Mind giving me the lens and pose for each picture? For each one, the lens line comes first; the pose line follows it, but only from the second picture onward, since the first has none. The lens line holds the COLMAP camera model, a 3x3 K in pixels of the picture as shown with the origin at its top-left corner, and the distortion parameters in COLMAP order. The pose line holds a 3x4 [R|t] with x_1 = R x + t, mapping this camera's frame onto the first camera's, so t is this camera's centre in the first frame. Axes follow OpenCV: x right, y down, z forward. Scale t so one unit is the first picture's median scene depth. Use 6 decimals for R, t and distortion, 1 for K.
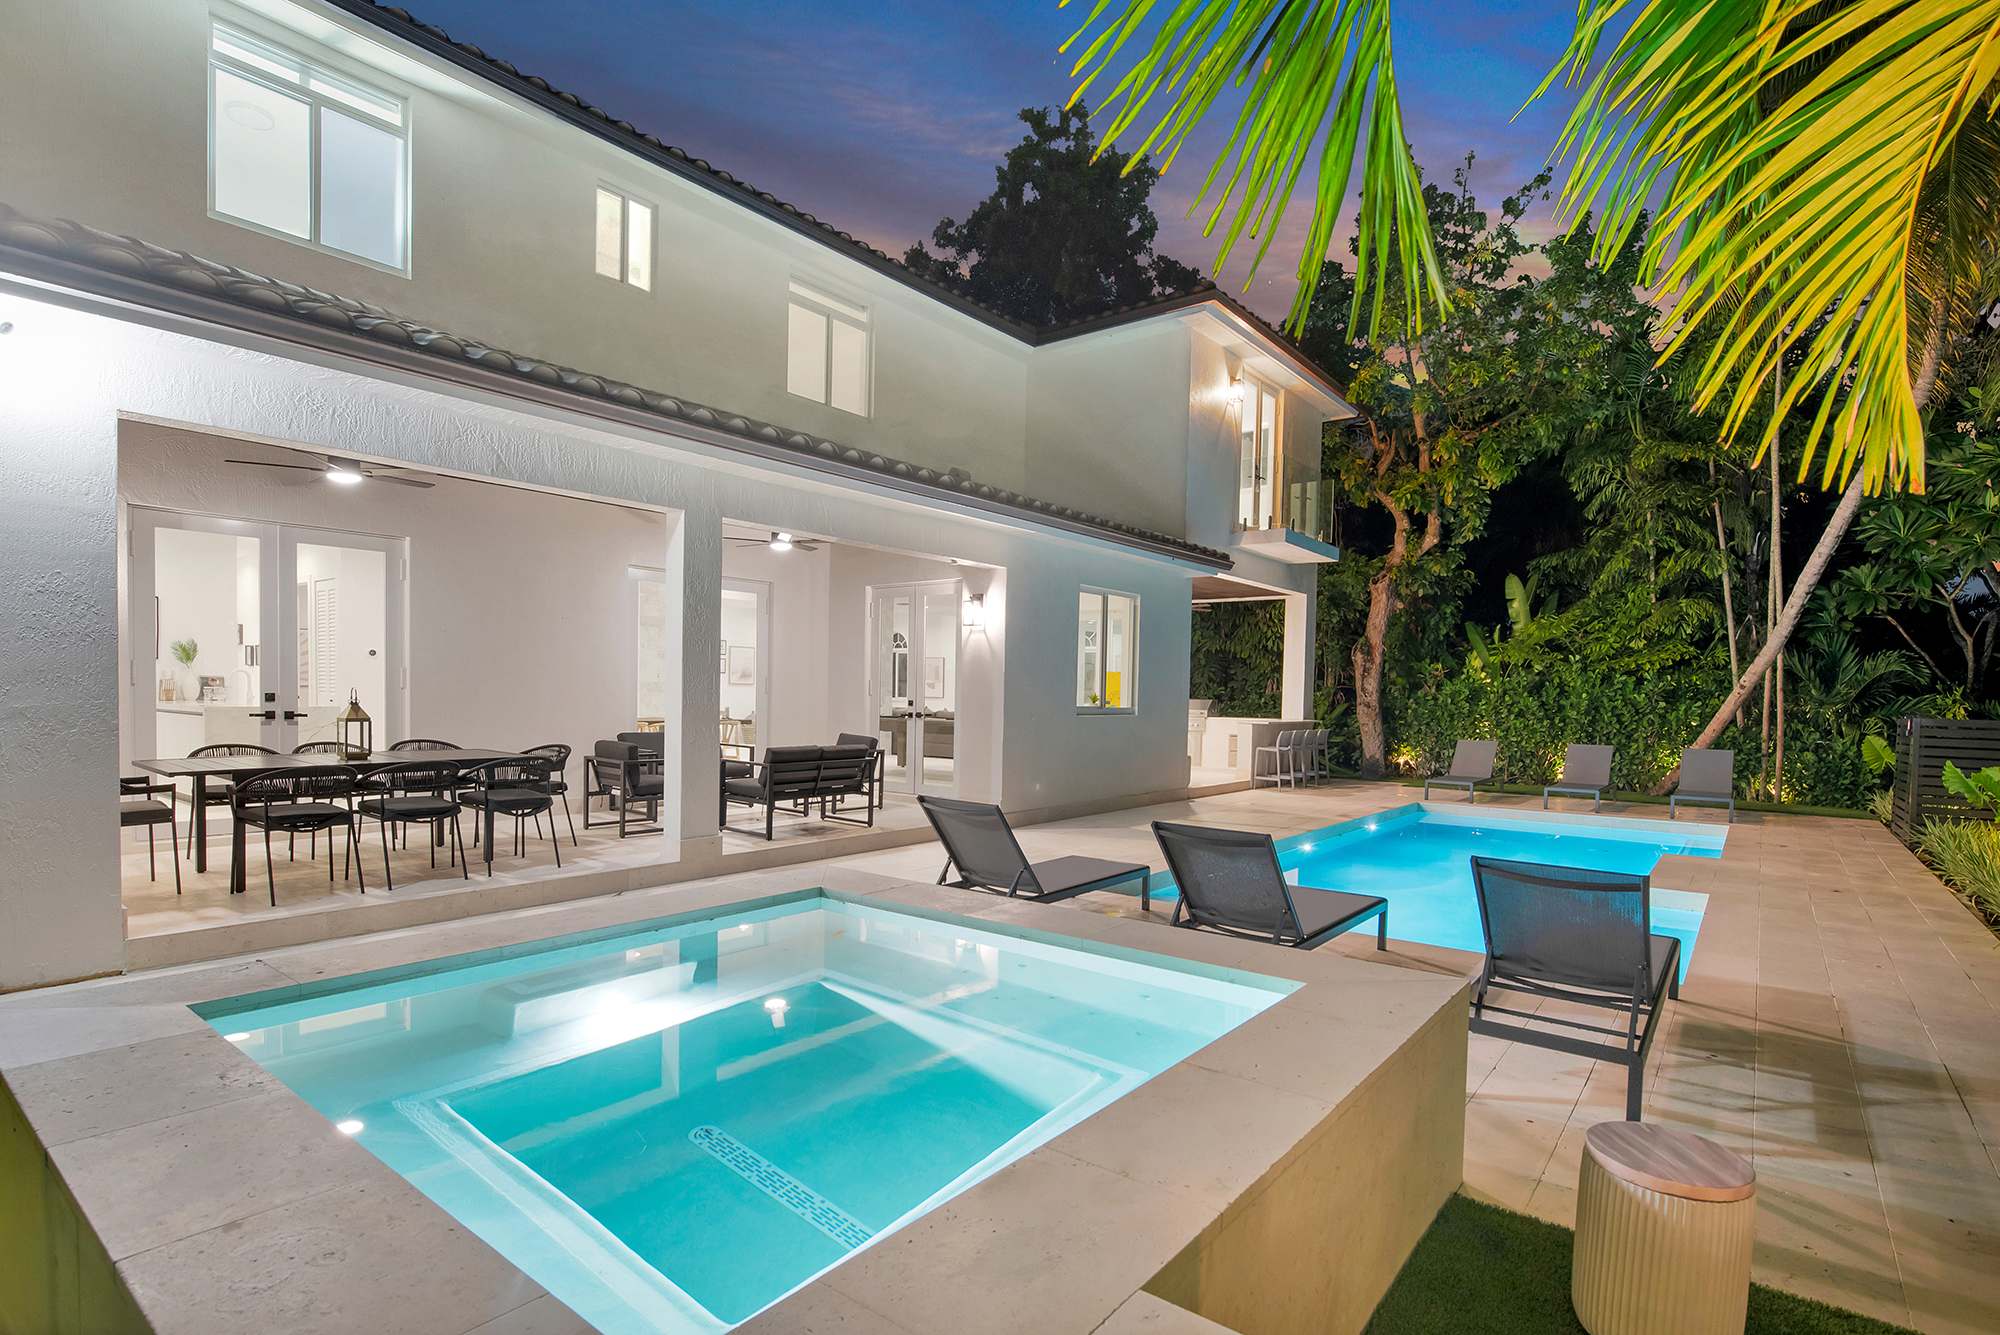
lens RADIAL K [[977.4, 0, 1013.8], [0, 977.4, 728.2], [0, 0, 1]] dist [-0.003414, -0.000406]
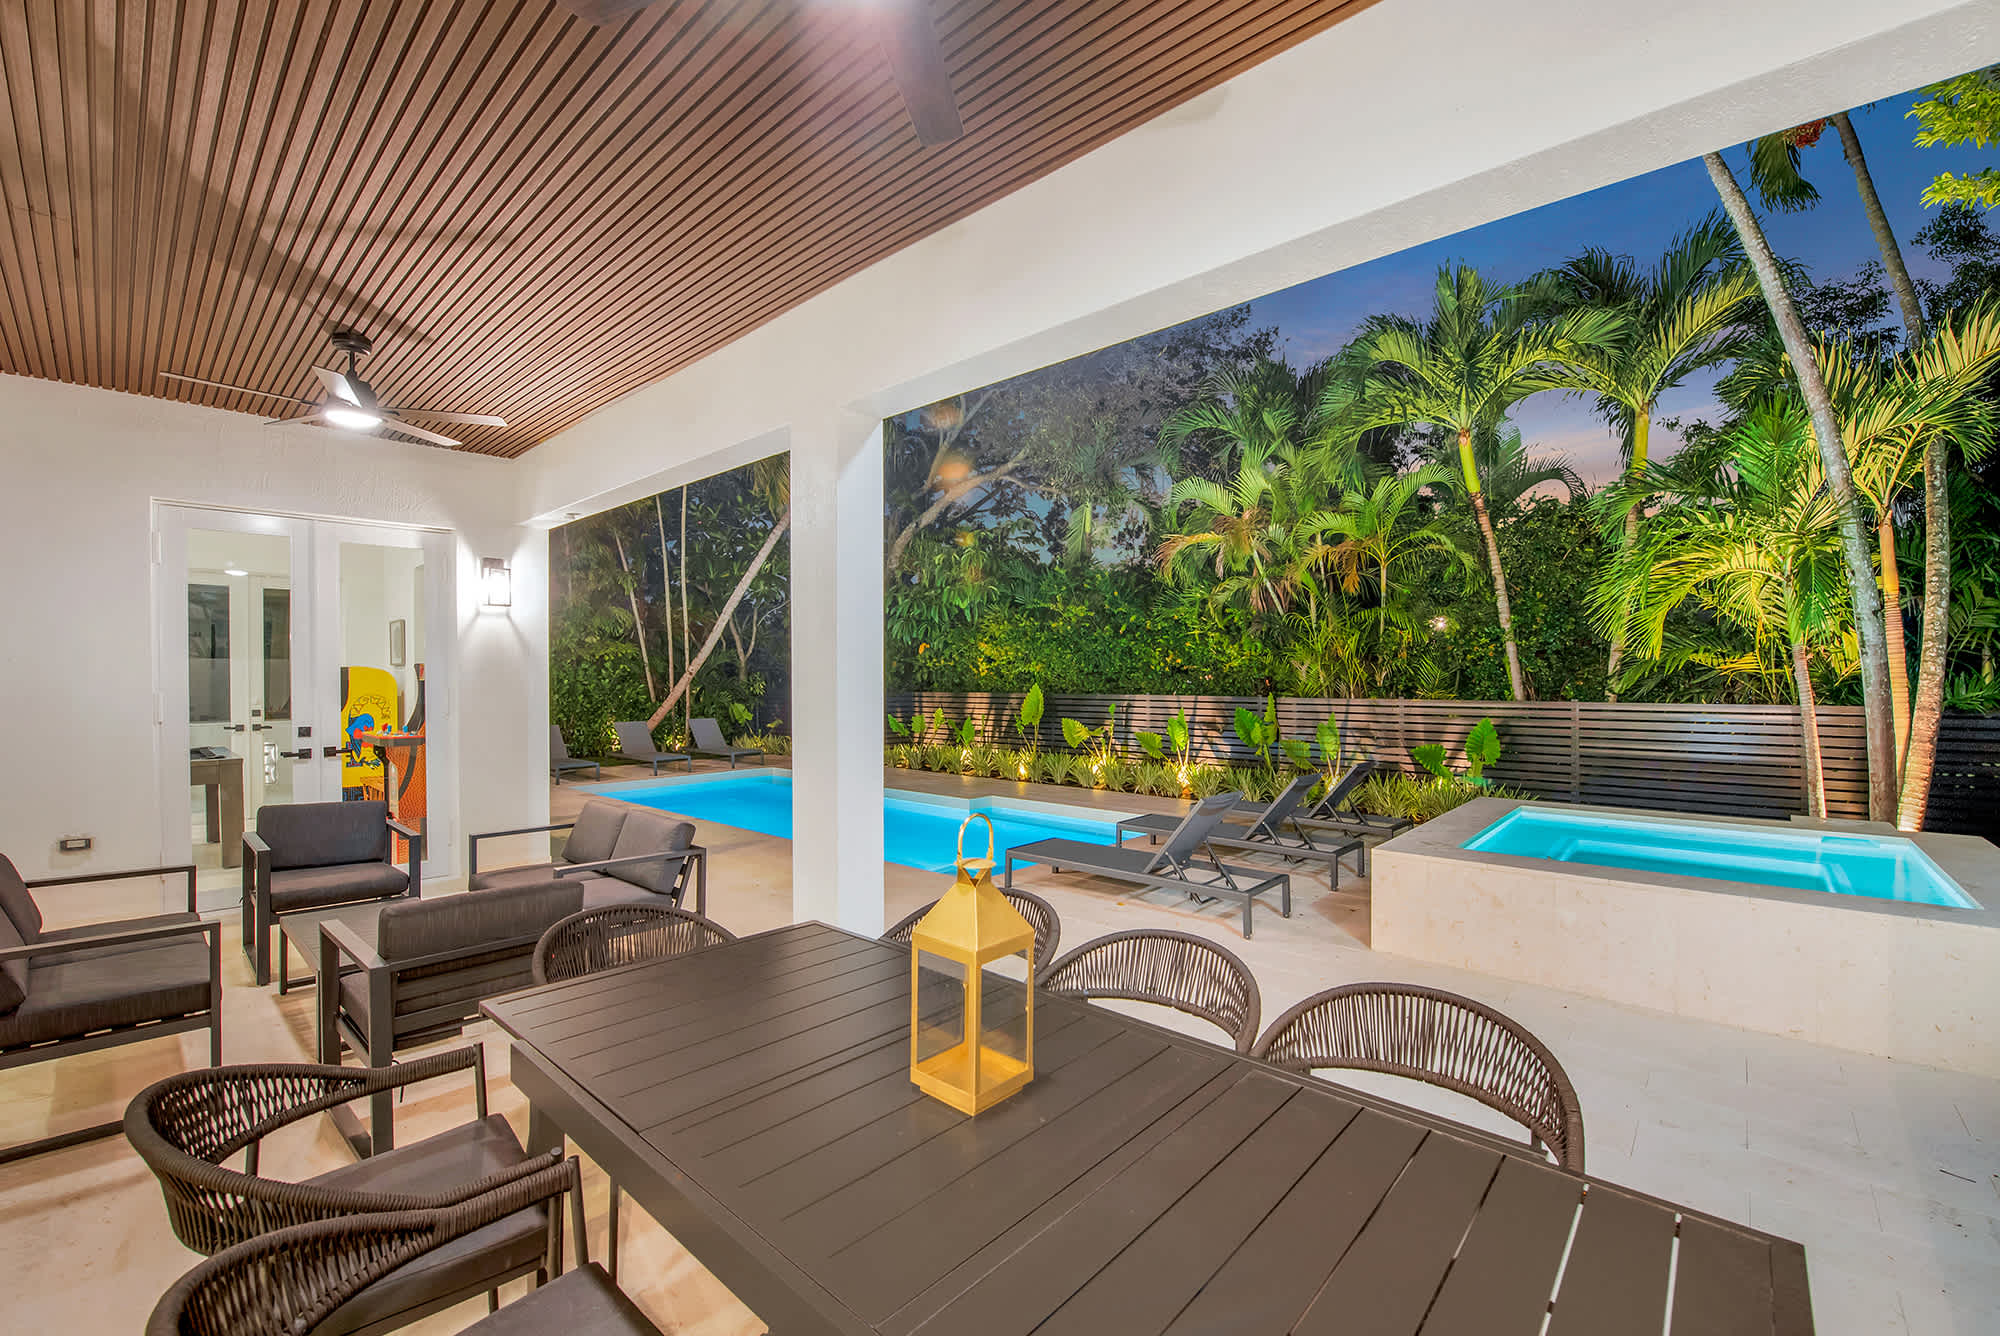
lens RADIAL K [[822.1, 0, 994.3], [0, 822.1, 684.4], [0, 0, 1]] dist [-0.002481, -0.008965]
pose [[0.088763, -0.027950, 0.995661, -0.355258], [0.040265, 0.998890, 0.024451, -0.032312], [-0.995239, 0.037920, 0.089790, 0.383132]]
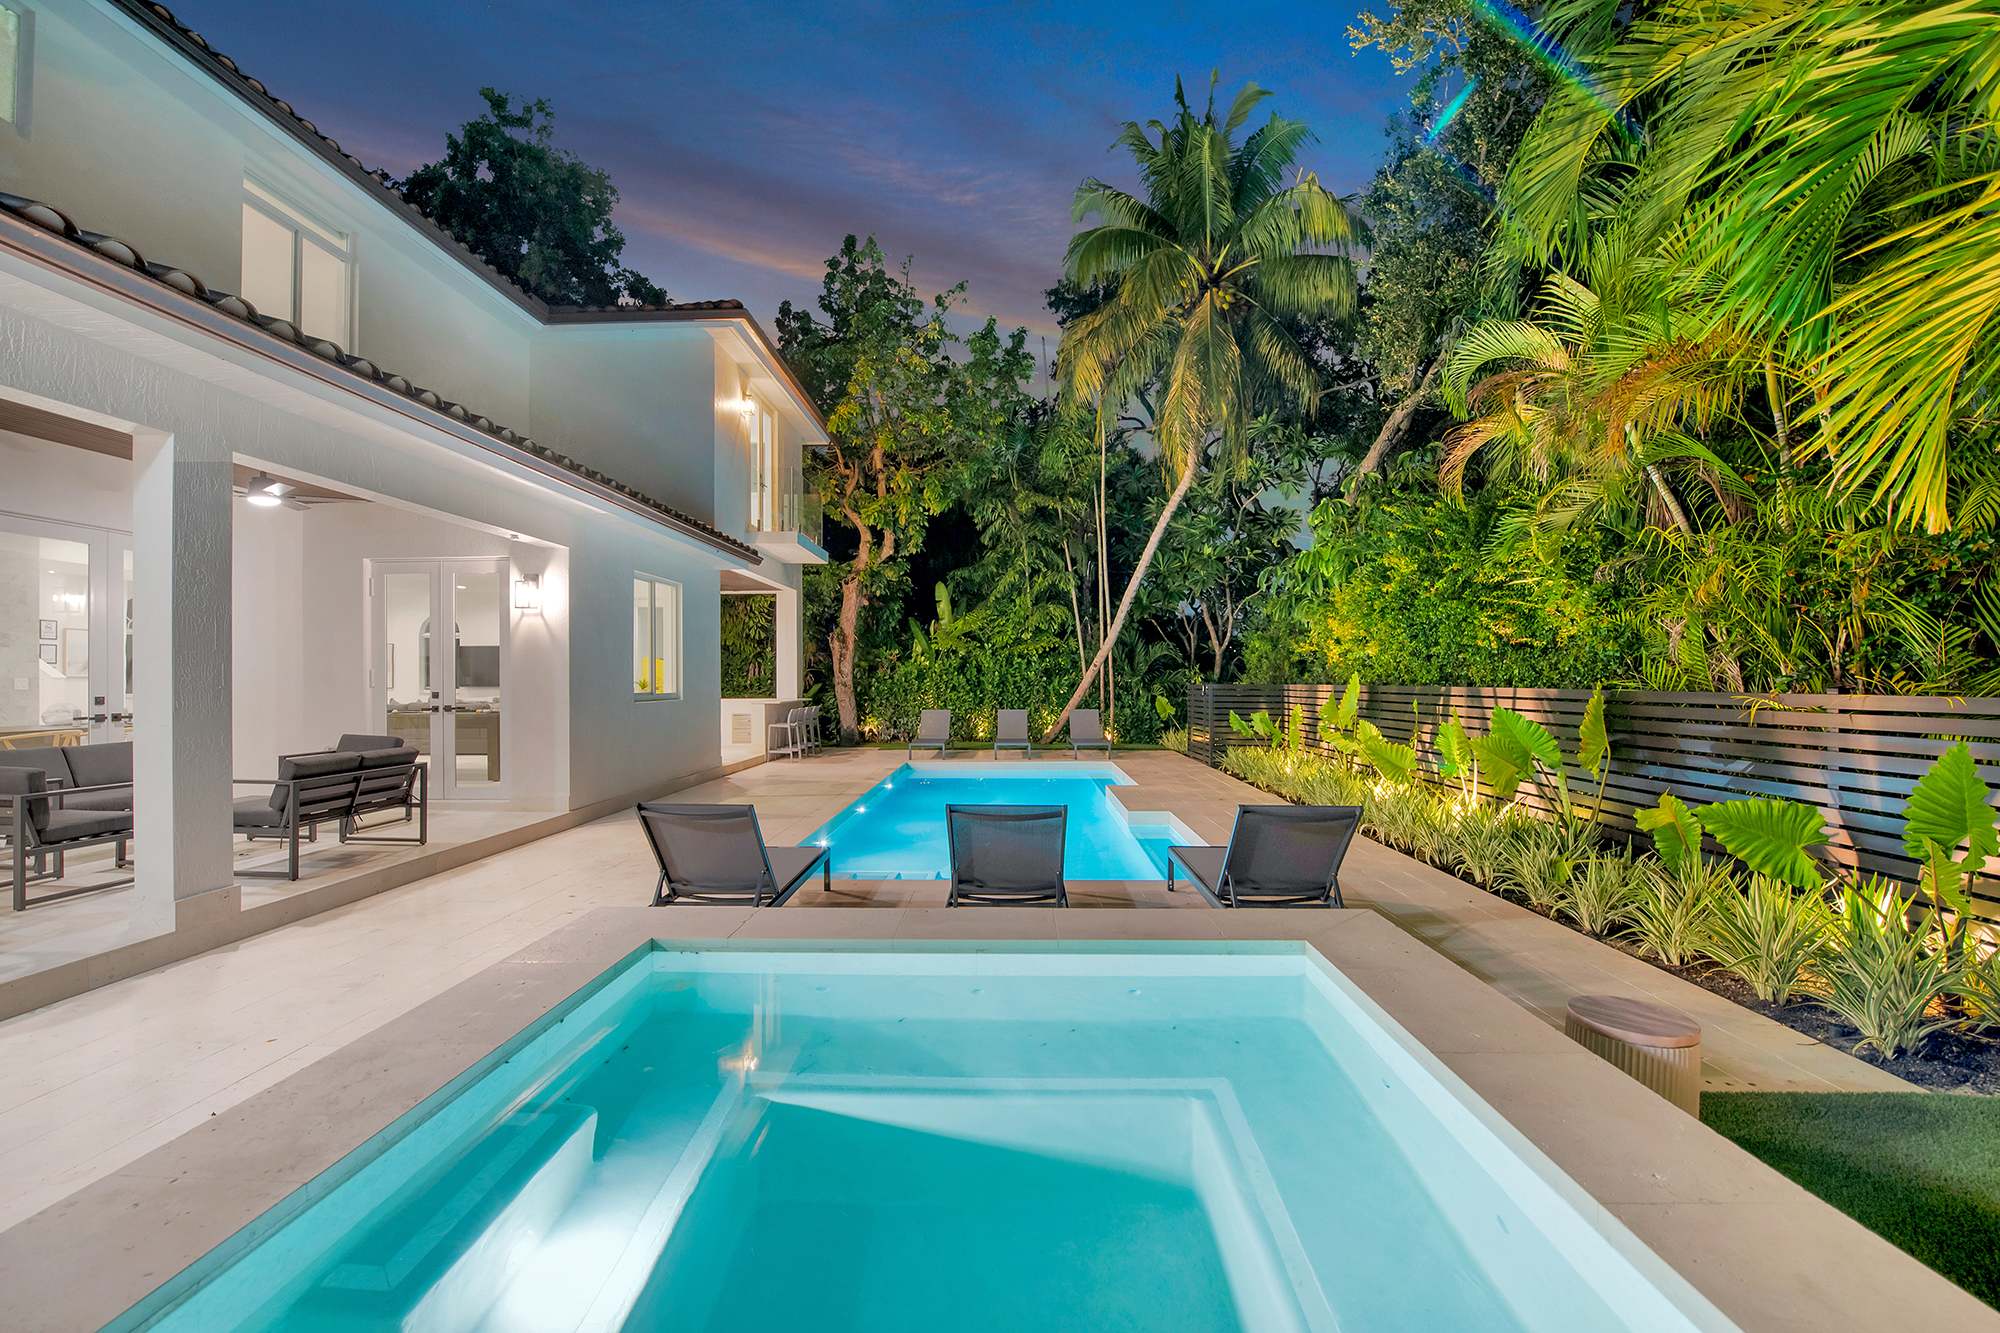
lens RADIAL K [[822.1, 0, 994.3], [0, 822.1, 682.9], [0, 0, 1]] dist [-0.002481, -0.008965]
pose [[0.811811, -0.024016, 0.583426, -0.085230], [0.039534, 0.999122, -0.013881, -0.004525], [-0.582581, 0.034334, 0.812047, 0.076234]]
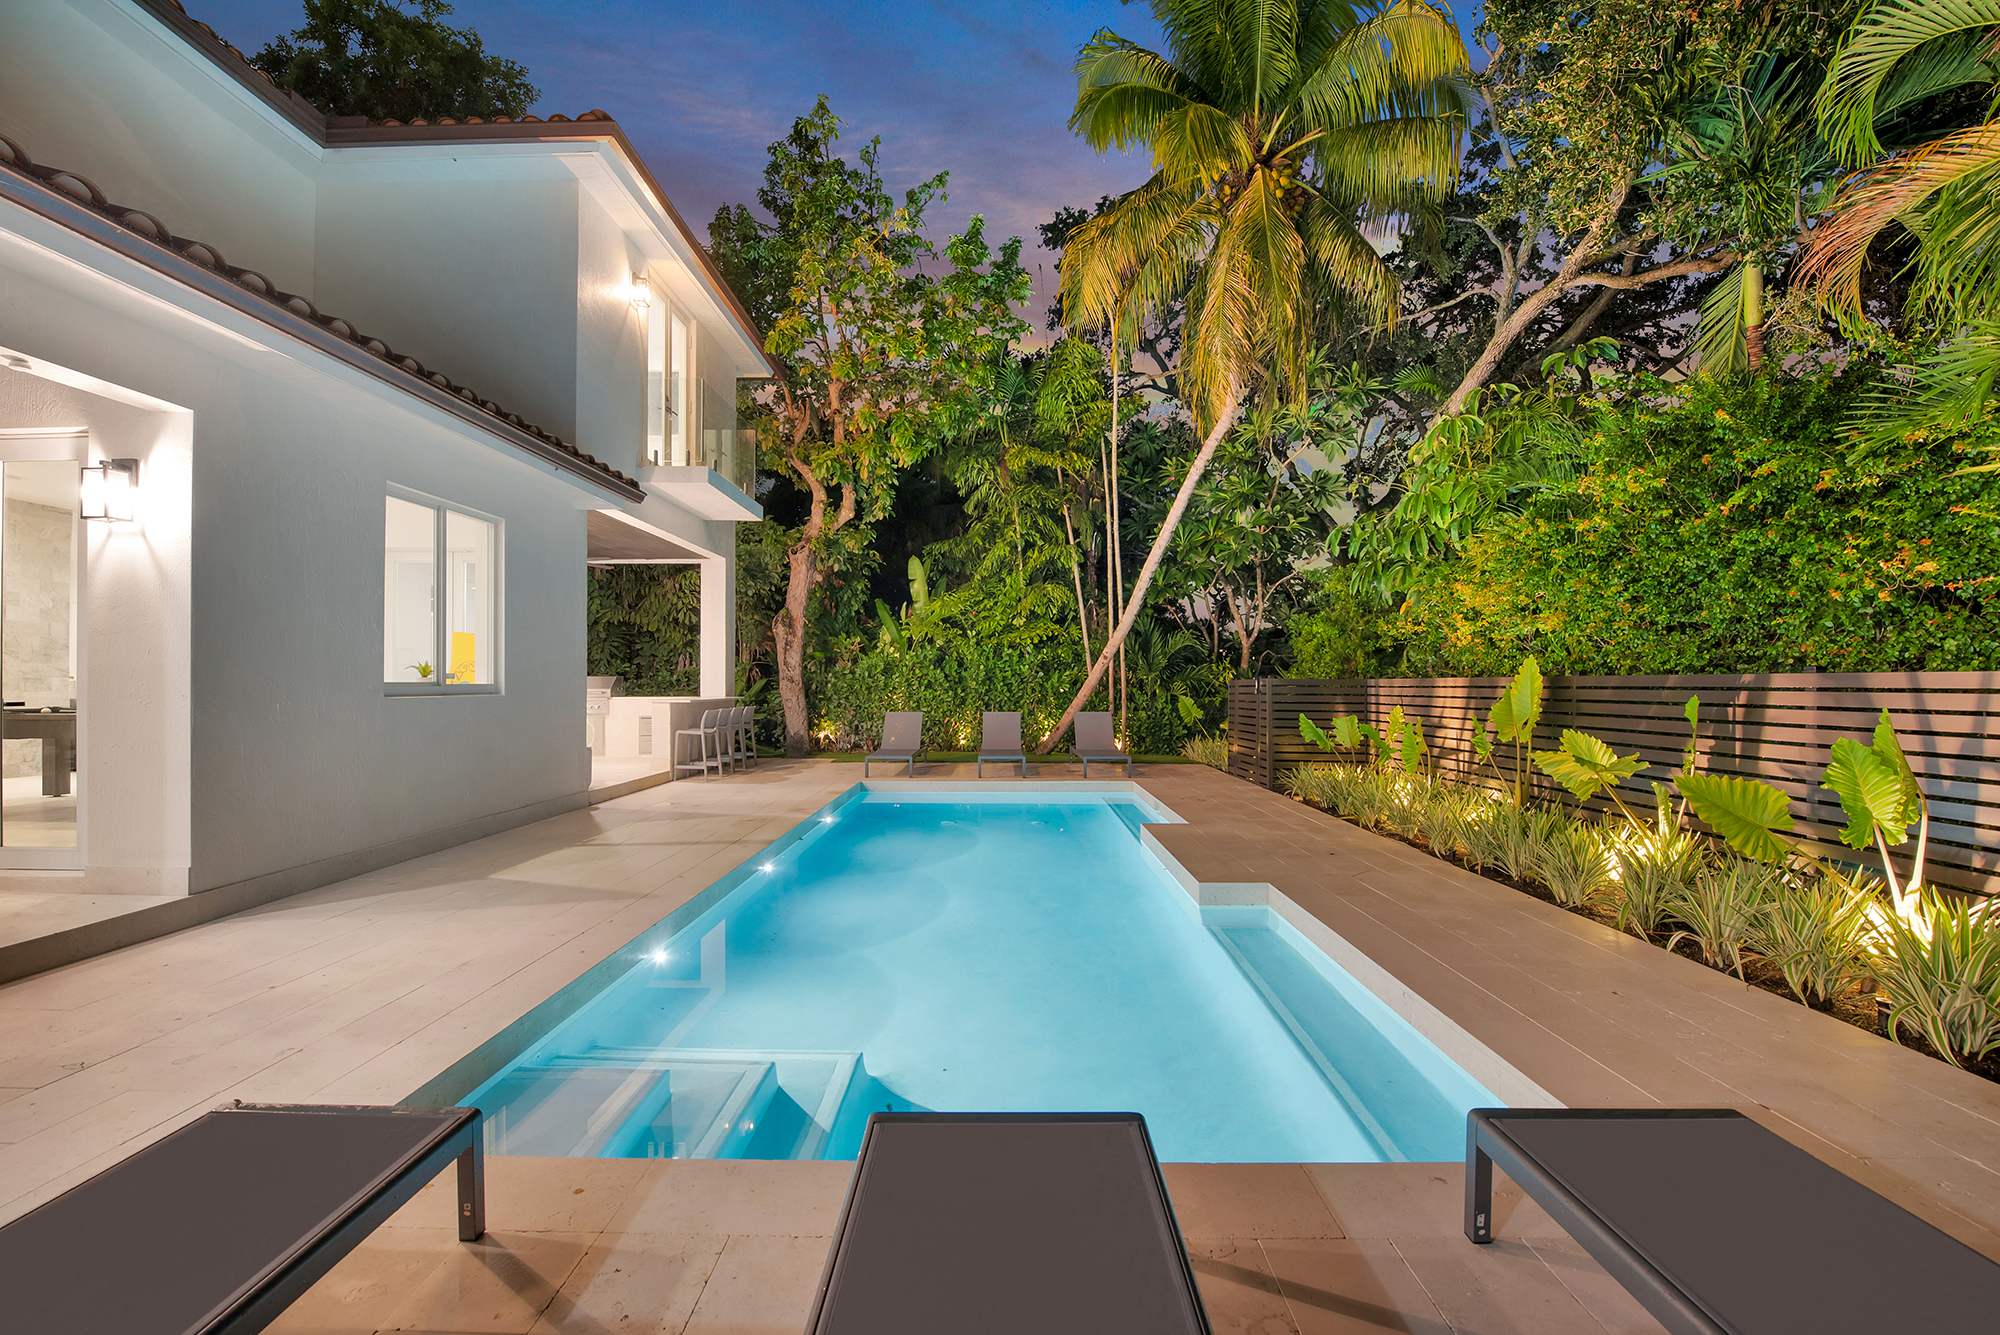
lens RADIAL K [[822.1, 0, 994.3], [0, 822.1, 683.9], [0, 0, 1]] dist [-0.002481, -0.008965]
pose [[0.802544, -0.018935, 0.596293, 0.044680], [0.035310, 0.999252, -0.015792, 0.000361], [-0.595547, 0.033729, 0.802612, 0.253270]]
